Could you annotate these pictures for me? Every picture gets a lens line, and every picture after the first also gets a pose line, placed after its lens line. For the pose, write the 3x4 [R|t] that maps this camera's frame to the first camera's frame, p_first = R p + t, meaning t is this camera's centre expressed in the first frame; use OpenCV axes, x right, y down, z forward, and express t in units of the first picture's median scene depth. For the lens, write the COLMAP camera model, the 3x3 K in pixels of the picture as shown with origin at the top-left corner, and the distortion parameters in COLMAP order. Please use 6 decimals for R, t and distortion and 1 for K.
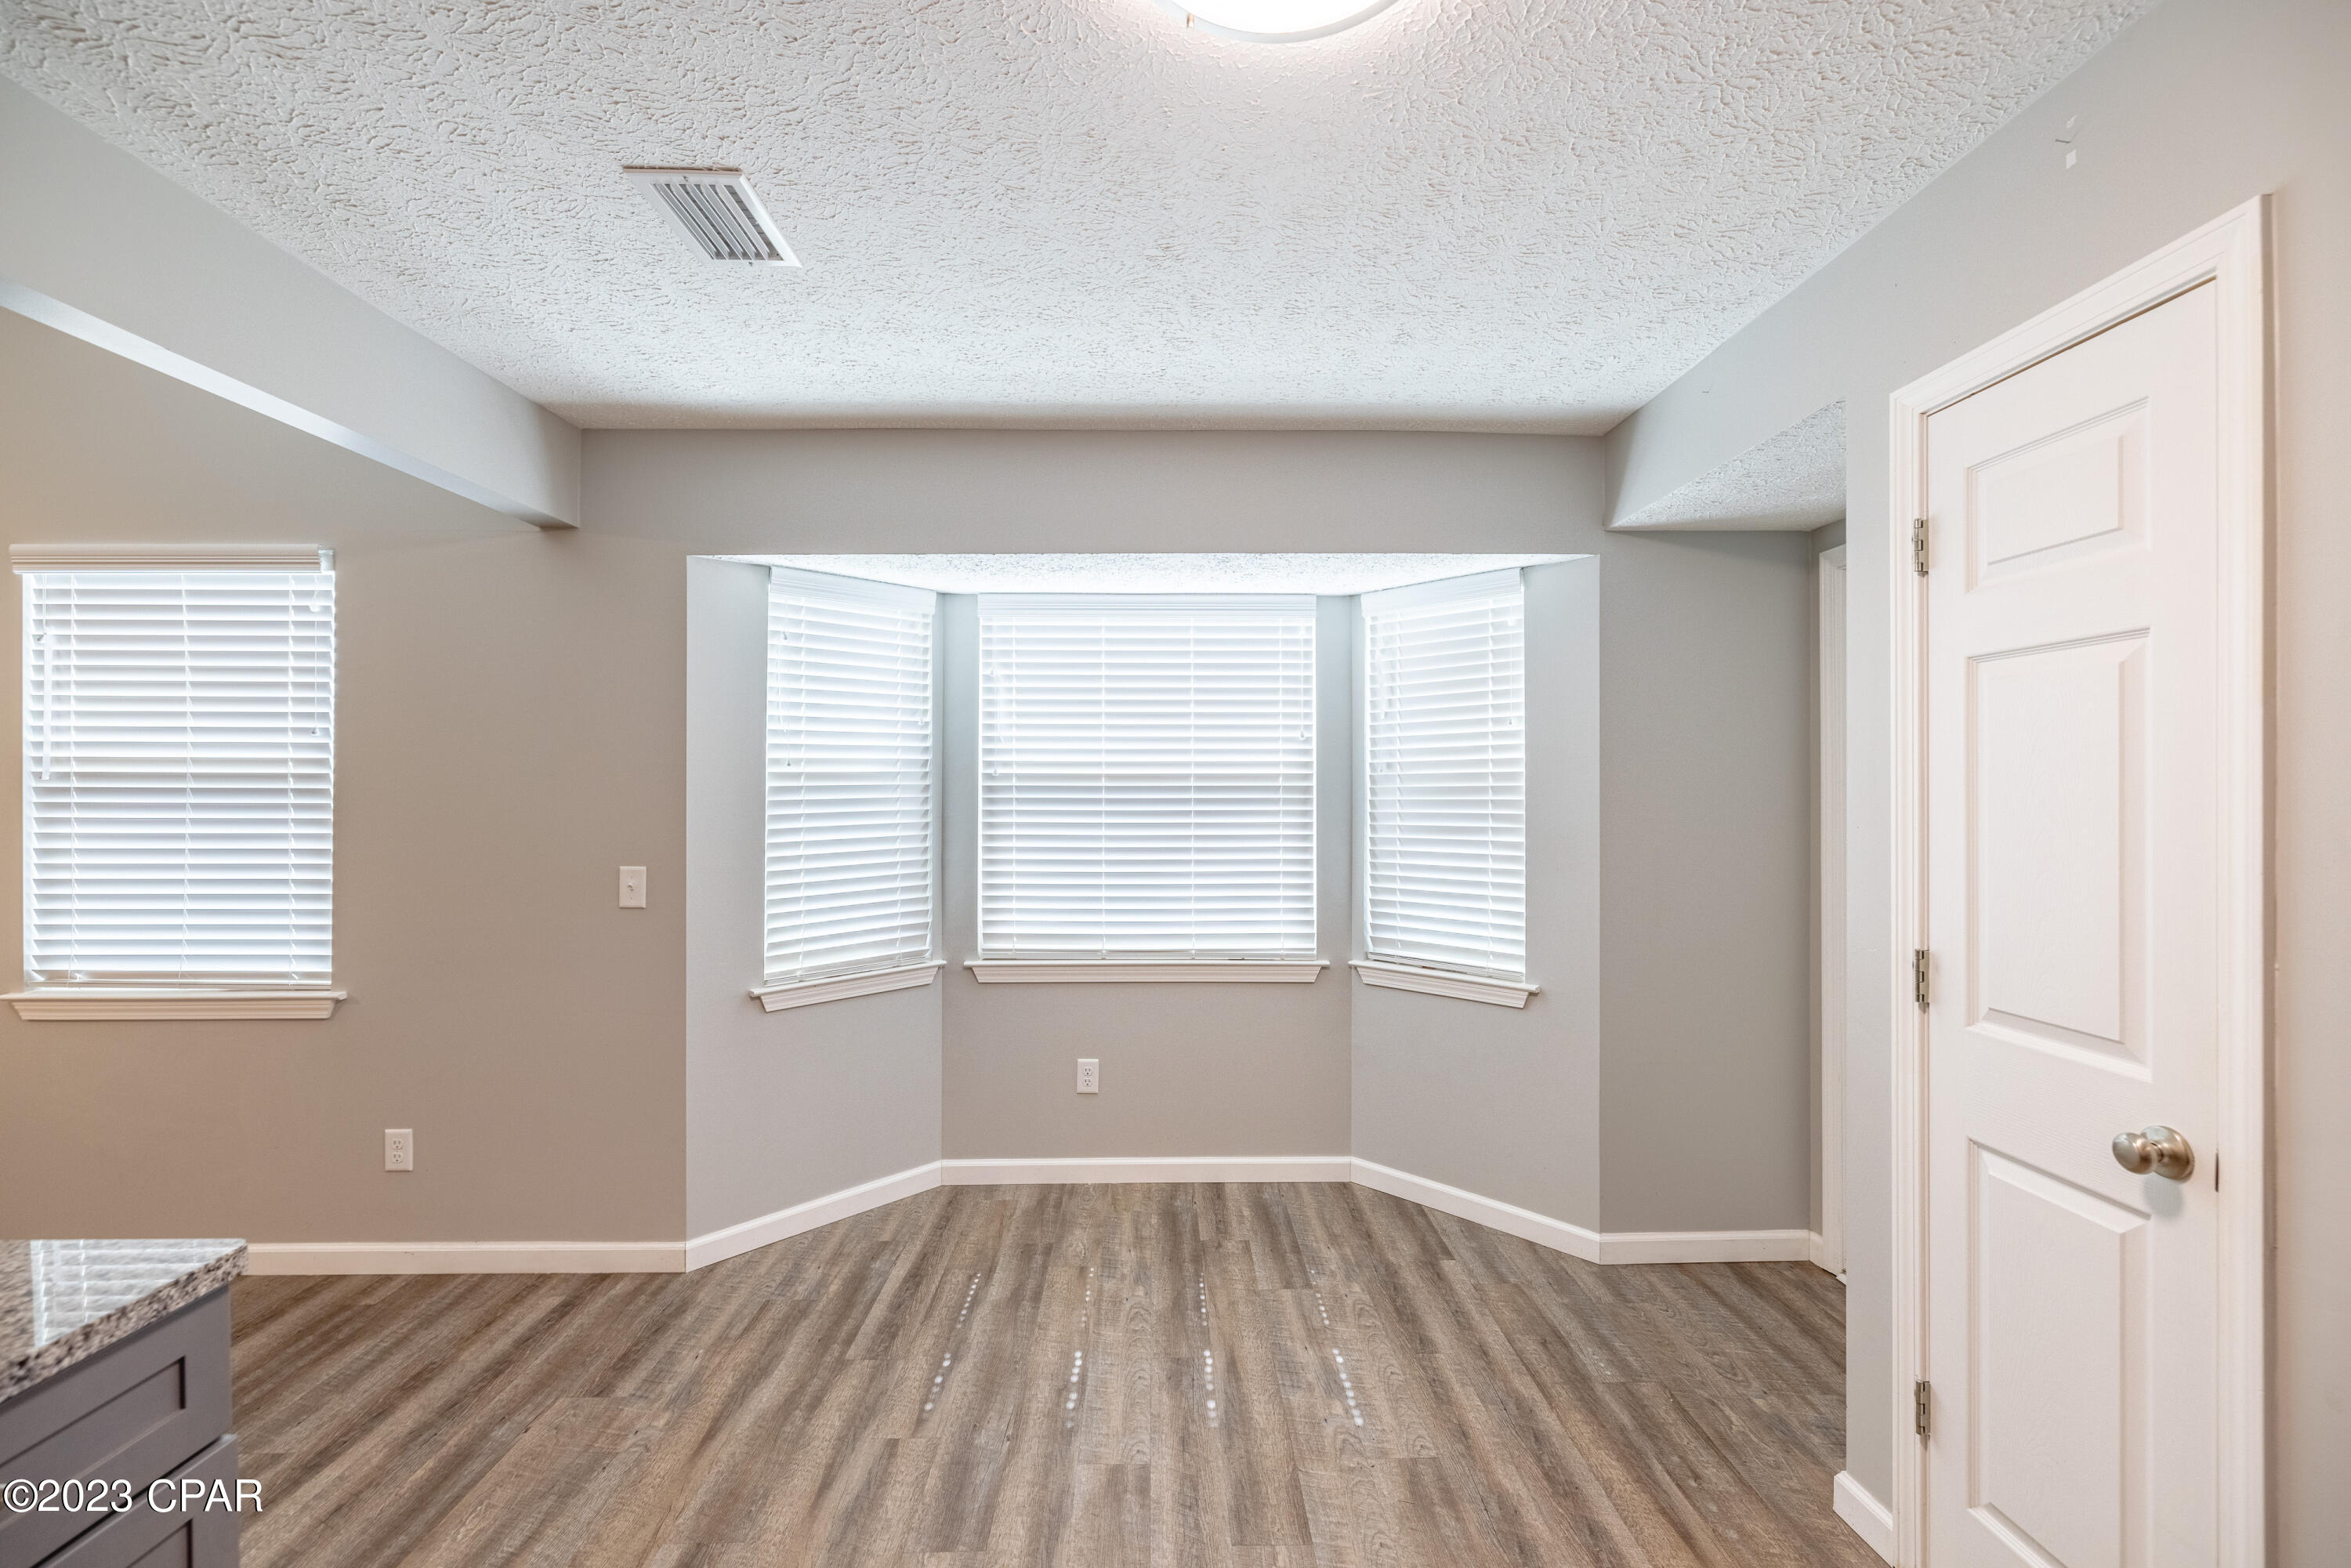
lens RADIAL K [[984.7, 0, 1173.6], [0, 984.7, 784.2], [0, 0, 1]] dist [0.001640, -0.001047]
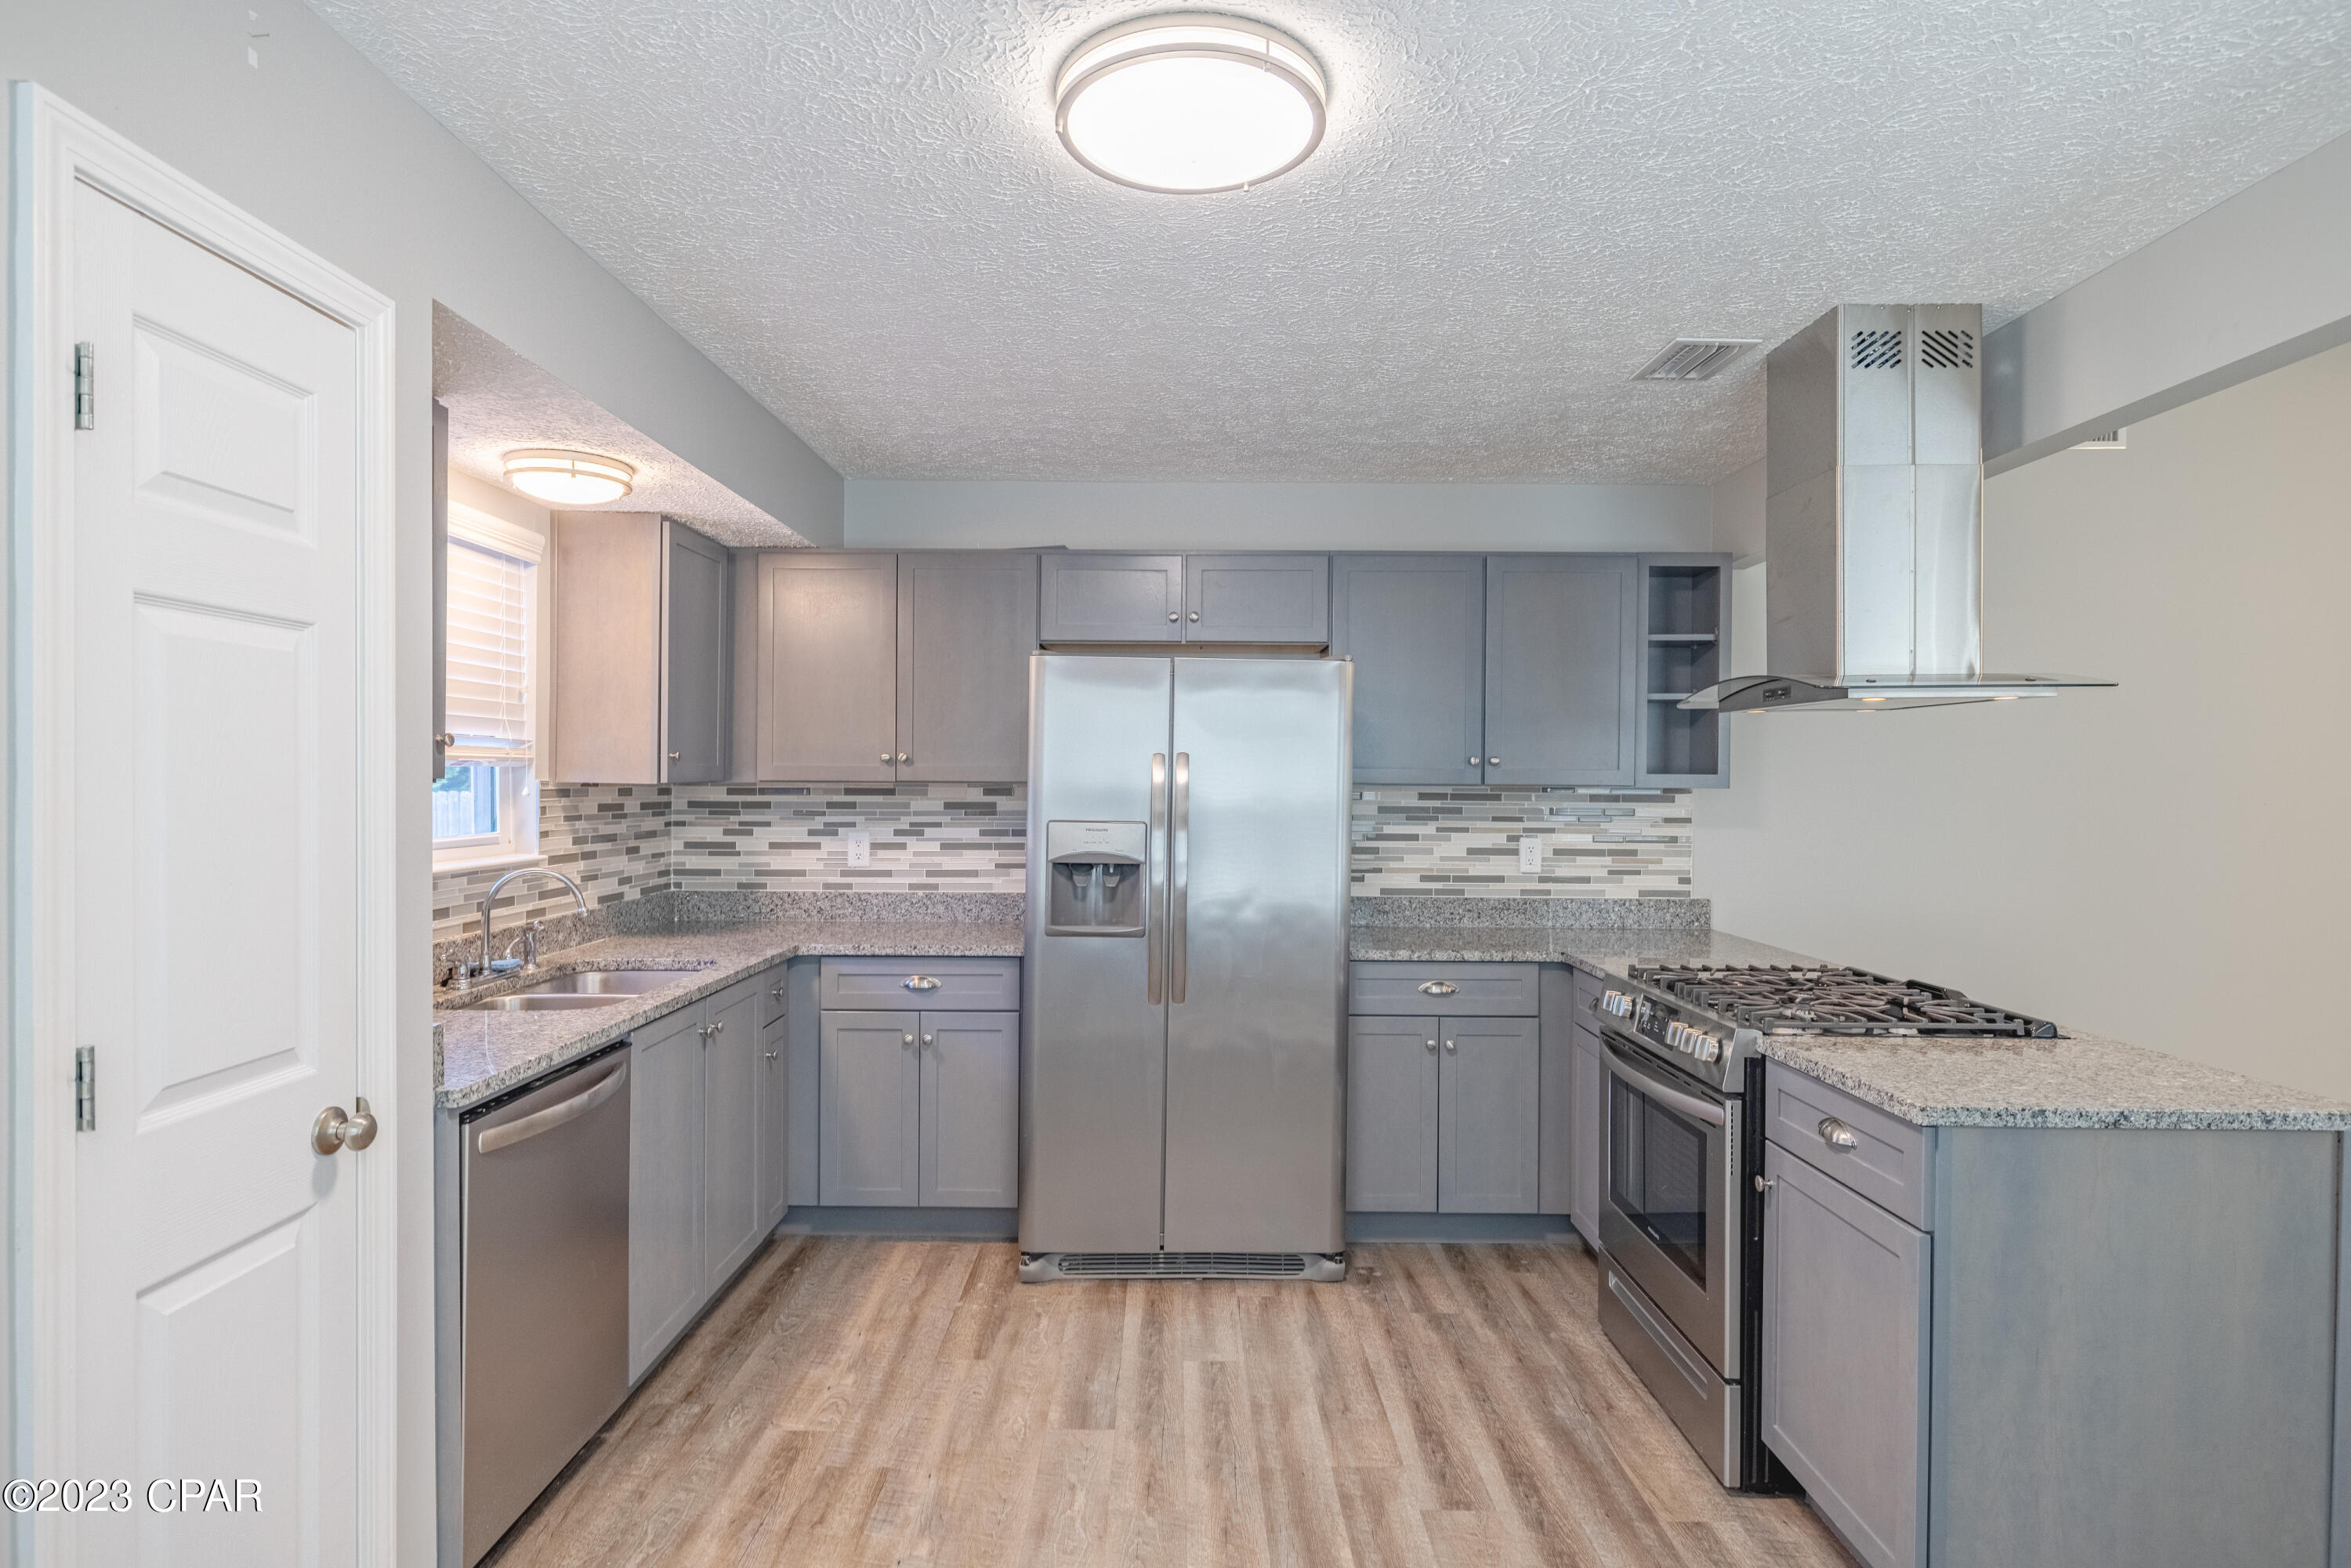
lens RADIAL K [[1246.7, 0, 1183.2], [0, 1246.7, 784.7], [0, 0, 1]] dist [0.001202, -0.000350]
pose [[-0.999775, -0.003140, 0.020992, 0.035610], [-0.003161, 0.999995, -0.000944, 0.001739], [-0.020989, -0.001010, -0.999779, 1.095559]]
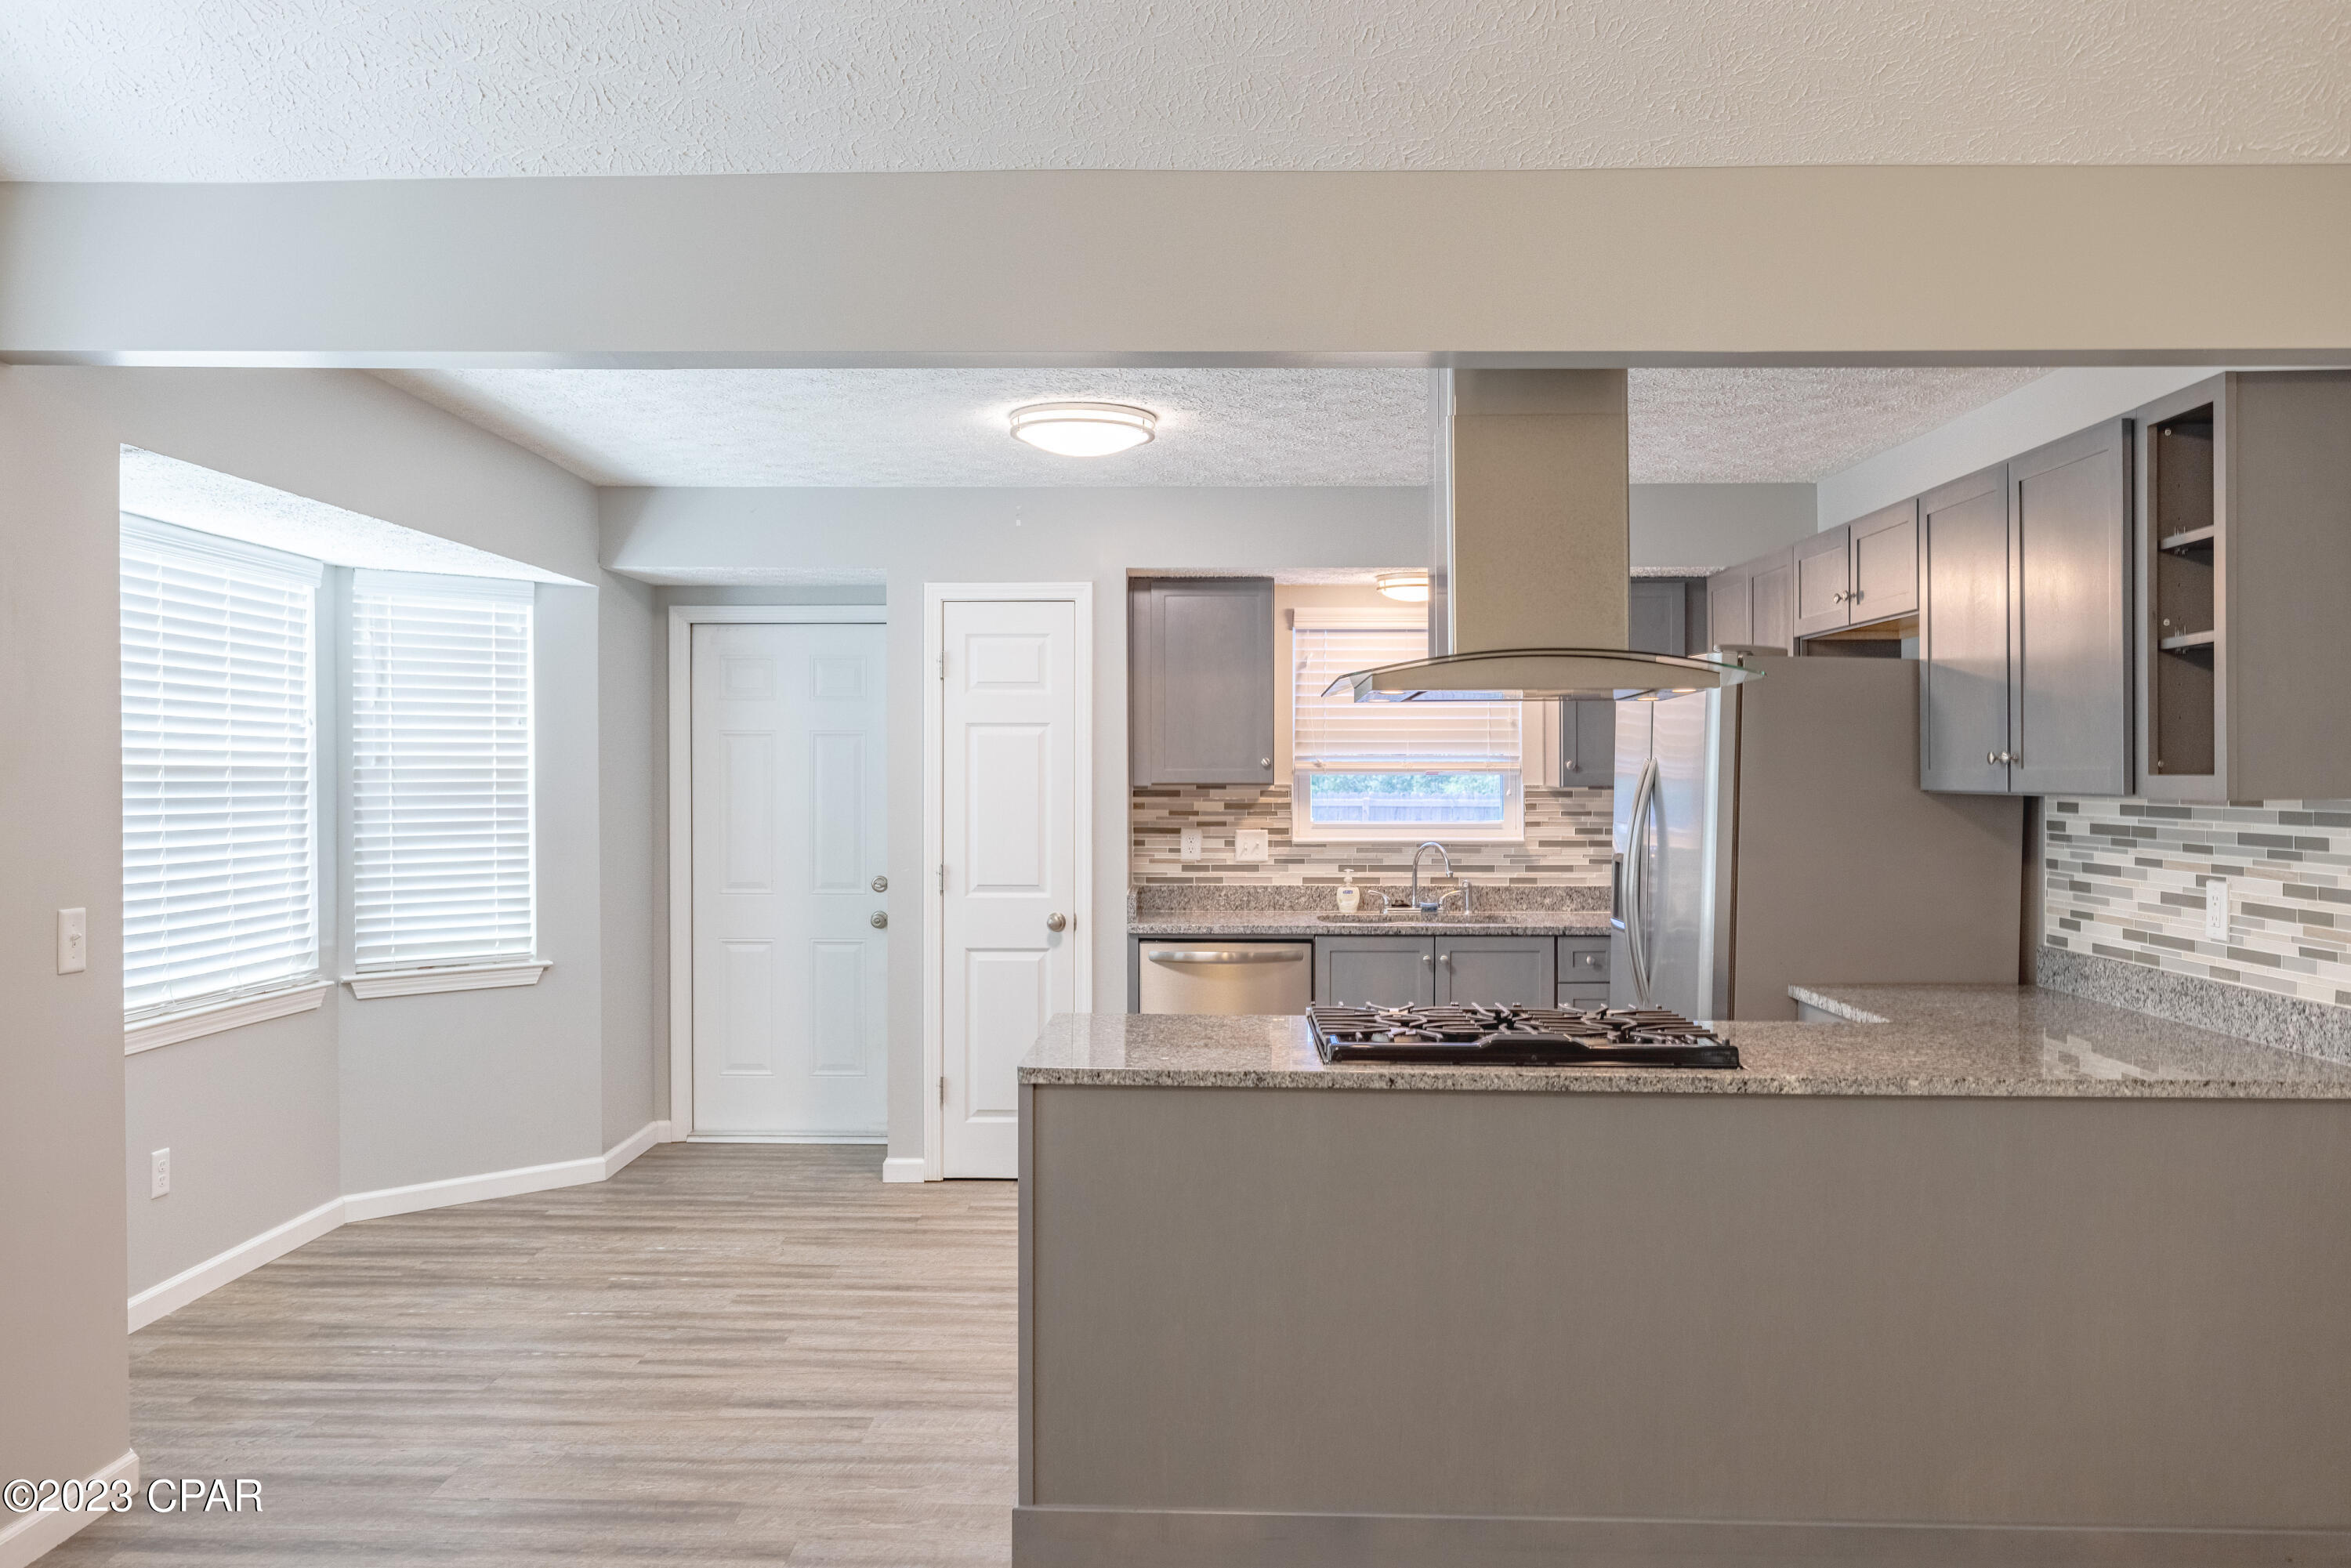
lens RADIAL K [[1734.1, 0, 1169.1], [0, 1734.1, 784.9], [0, 0, 1]] dist [-0.002977, -0.000598]
pose [[0.038581, -0.003527, 0.999249, -1.736933], [-0.006341, 0.999973, 0.003774, -0.007330], [-0.999235, -0.006482, 0.038558, 0.246964]]
